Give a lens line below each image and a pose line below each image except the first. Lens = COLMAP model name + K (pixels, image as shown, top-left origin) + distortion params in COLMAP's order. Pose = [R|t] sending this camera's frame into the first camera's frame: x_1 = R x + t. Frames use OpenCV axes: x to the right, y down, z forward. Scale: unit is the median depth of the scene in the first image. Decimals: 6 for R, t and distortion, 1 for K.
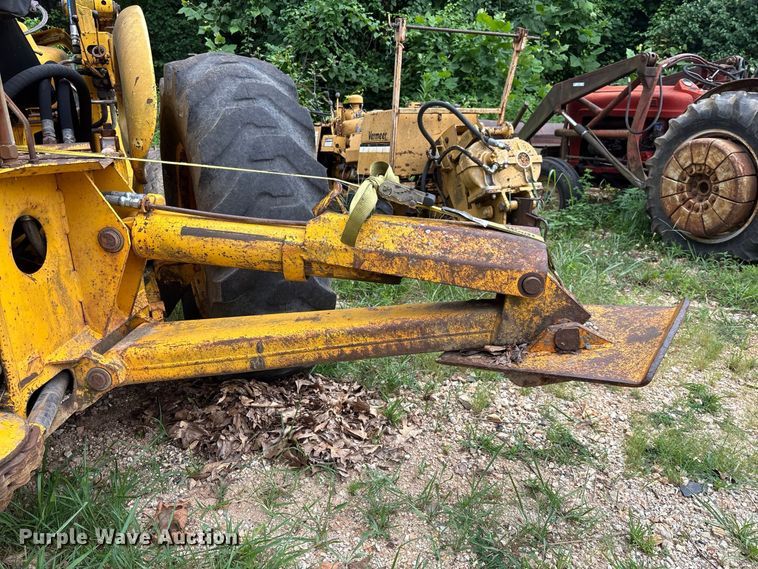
lens RADIAL K [[576.4, 0, 380.2], [0, 576.4, 284.2], [0, 0, 1]] dist [0.044543, -0.051771]
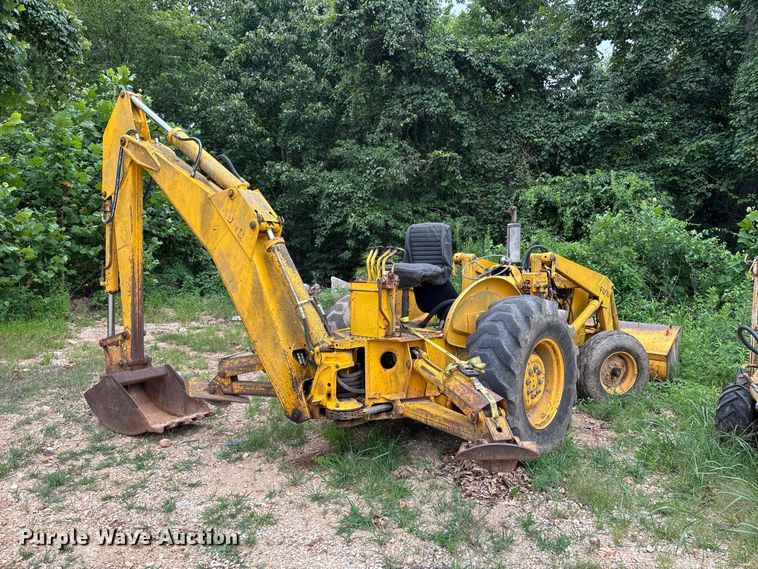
lens RADIAL K [[571.5, 0, 377.8], [0, 571.5, 276.2], [0, 0, 1]] dist [0.106585, -0.163794]
pose [[0.380046, 0.047847, -0.923729, 1.624384], [-0.285149, 0.956083, -0.067794, -0.197857], [0.879918, 0.289166, 0.376999, -0.297961]]
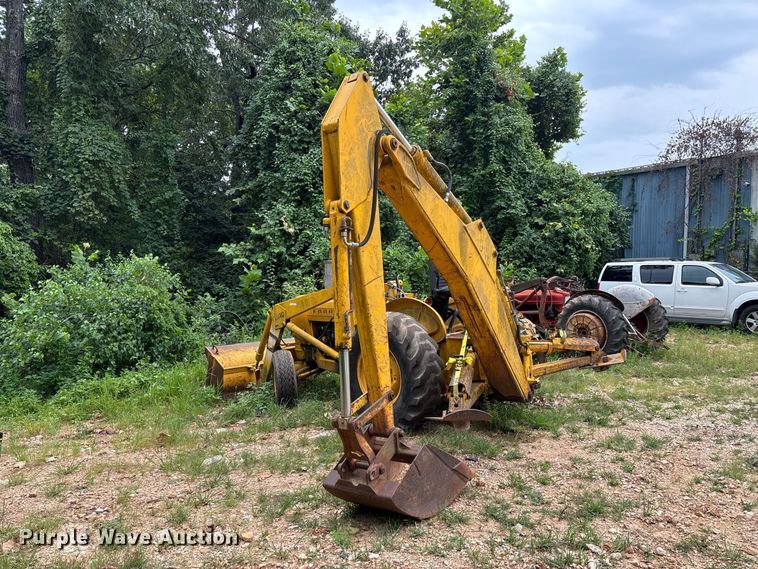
lens RADIAL K [[577.9, 0, 368.8], [0, 577.9, 283.2], [0, 0, 1]] dist [0.025873, -0.002482]
pose [[0.958750, -0.051248, 0.279592, -2.101291], [0.133218, 0.949911, -0.282706, 0.433928], [-0.251099, 0.308291, 0.917554, -2.290170]]
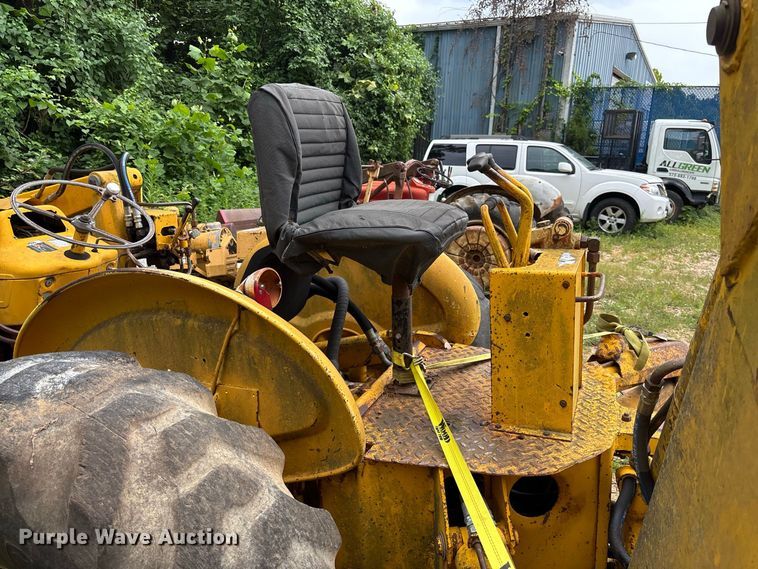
lens RADIAL K [[581.7, 0, 378.1], [0, 581.7, 275.7], [0, 0, 1]] dist [0.024837, -0.006706]
pose [[0.760047, -0.160230, 0.629805, -1.191088], [0.216922, 0.976096, -0.013451, -0.343734], [-0.612595, 0.146842, 0.776637, 0.067864]]
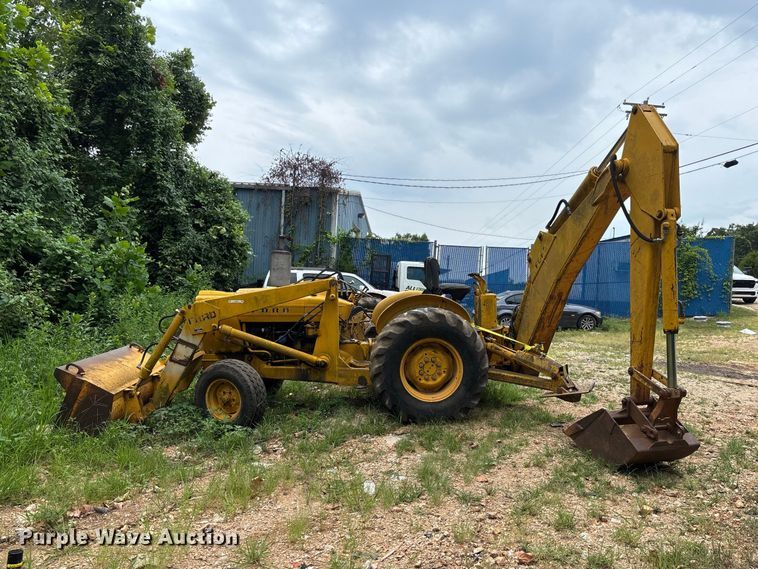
lens RADIAL K [[576.5, 0, 379.6], [0, 576.5, 286.4], [0, 0, 1]] dist [0.068564, -0.105590]
pose [[0.362164, -0.023163, 0.931826, -4.344234], [0.281072, 0.955872, -0.085481, -0.245122], [-0.888727, 0.292869, 0.352693, -0.192191]]
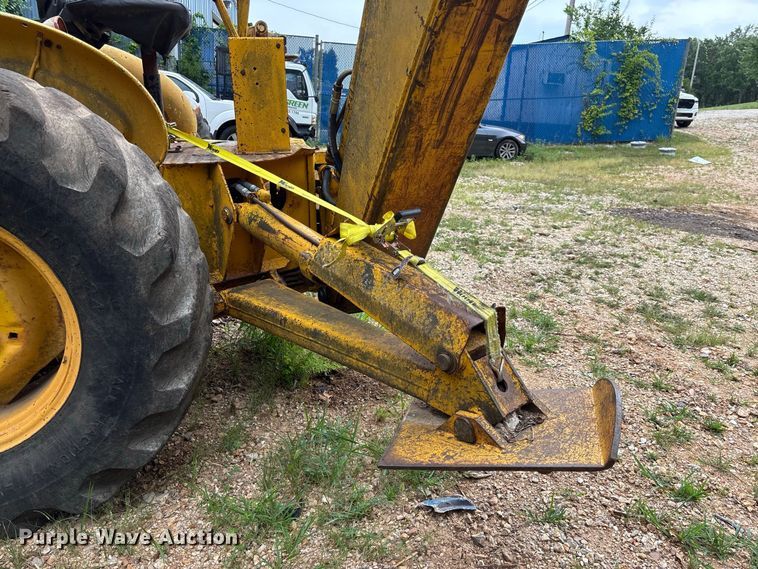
lens RADIAL K [[576.4, 0, 380.2], [0, 576.4, 284.2], [0, 0, 1]] dist [0.044543, -0.051771]
pose [[0.222971, -0.294891, 0.929152, -1.708777], [0.281963, 0.931915, 0.228105, -0.060364], [-0.933156, 0.211126, 0.290939, 0.069756]]
